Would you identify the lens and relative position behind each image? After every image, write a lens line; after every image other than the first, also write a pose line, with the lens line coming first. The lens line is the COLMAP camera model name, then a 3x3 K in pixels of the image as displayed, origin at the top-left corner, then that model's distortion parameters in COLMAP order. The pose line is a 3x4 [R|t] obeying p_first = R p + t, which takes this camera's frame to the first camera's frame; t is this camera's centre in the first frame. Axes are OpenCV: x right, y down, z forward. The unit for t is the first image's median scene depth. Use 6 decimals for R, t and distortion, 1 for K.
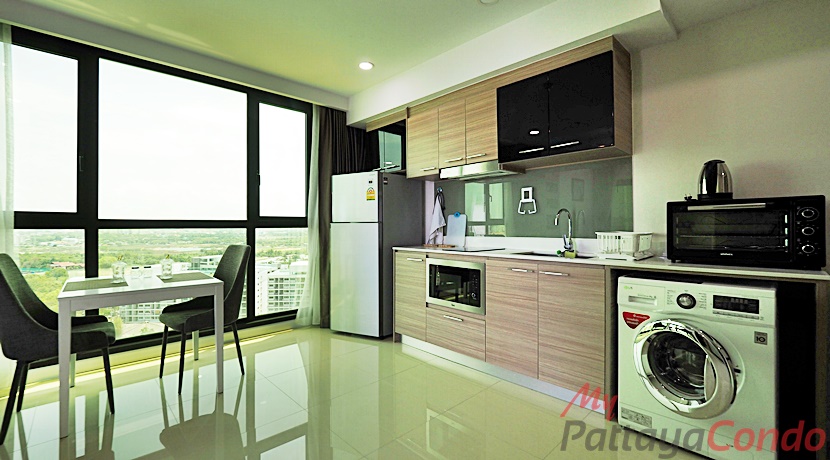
lens RADIAL K [[348.2, 0, 404.7], [0, 348.2, 225.3], [0, 0, 1]] dist [-0.002591, -0.000503]
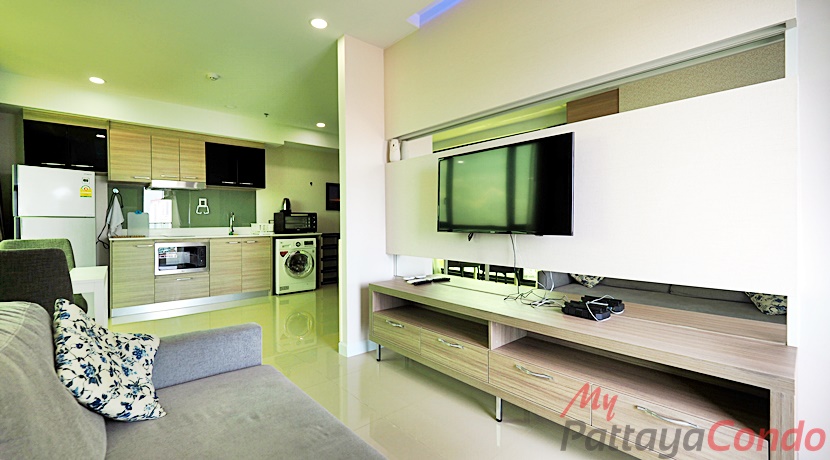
lens RADIAL K [[348.2, 0, 404.7], [0, 348.2, 225.3], [0, 0, 1]] dist [-0.002591, -0.000503]
pose [[0.038907, -0.004878, 0.999231, -1.731372], [0.002119, 0.999986, 0.004799, 0.022037], [-0.999241, 0.001930, 0.038916, -0.078869]]
